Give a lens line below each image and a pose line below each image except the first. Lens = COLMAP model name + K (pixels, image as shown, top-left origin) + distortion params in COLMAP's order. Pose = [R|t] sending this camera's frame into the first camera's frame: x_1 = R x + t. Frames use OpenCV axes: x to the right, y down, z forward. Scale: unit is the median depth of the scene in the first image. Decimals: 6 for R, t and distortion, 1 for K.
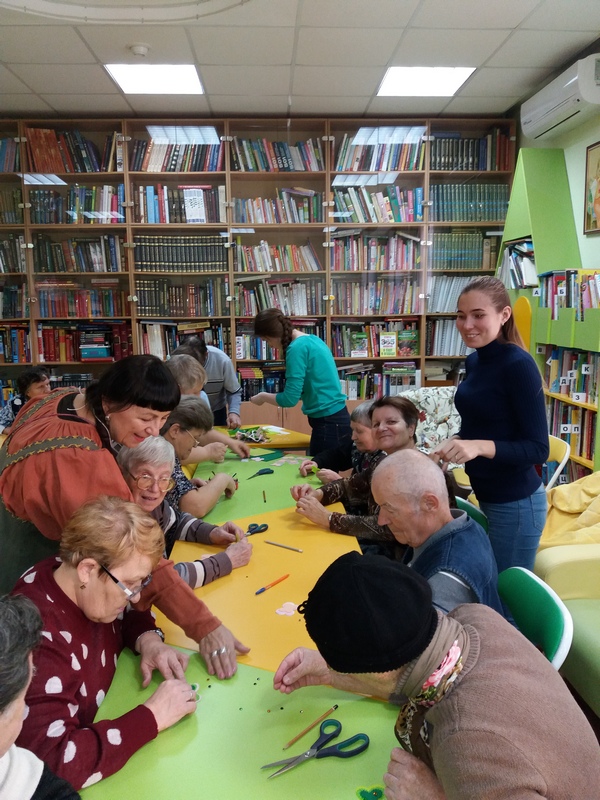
lens RADIAL K [[674.3, 0, 303.8], [0, 674.3, 402.1], [0, 0, 1]] dist [0.090684, -0.151141]
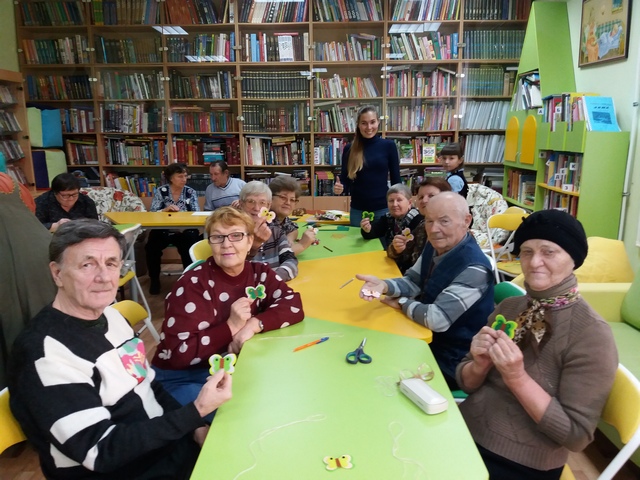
lens RADIAL K [[539.4, 0, 319.9], [0, 539.4, 244.2], [0, 0, 1]] dist [0.090684, -0.151141]
pose [[0.997141, 0.018598, -0.073239, -0.007153], [-0.014043, 0.997963, 0.062228, 0.030000], [0.074248, -0.061021, 0.995371, -0.091631]]
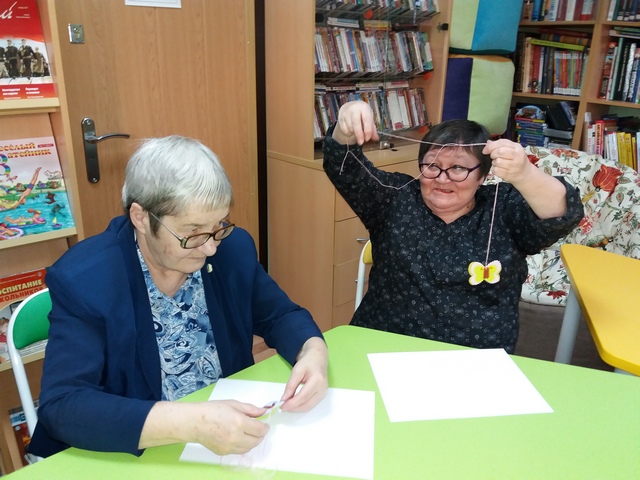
lens RADIAL K [[539.4, 0, 320.7], [0, 539.4, 237.8], [0, 0, 1]] dist [0.090684, -0.151141]
pose [[0.633700, 0.285108, -0.719123, -0.303275], [-0.154686, 0.957533, 0.243318, -0.019809], [0.757956, -0.042952, 0.650890, 0.497491]]
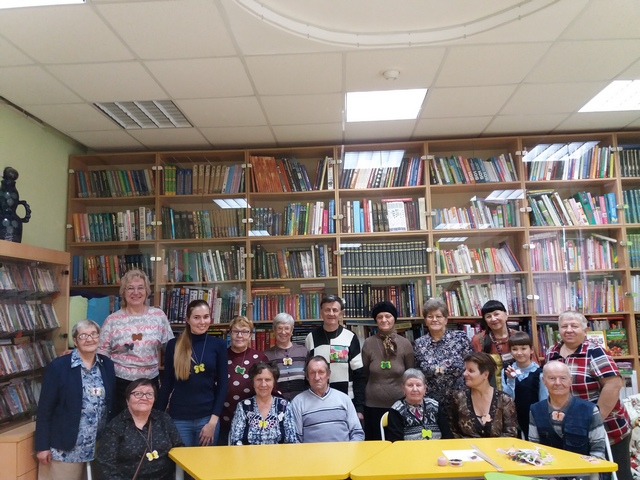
lens RADIAL K [[539.4, 0, 321.8], [0, 539.4, 237.9], [0, 0, 1]] dist [0.090684, -0.151141]
pose [[0.995414, -0.027963, -0.091481, -0.202042], [0.003309, 0.965814, -0.259217, -0.030488], [0.095602, 0.257725, 0.961477, 0.163802]]
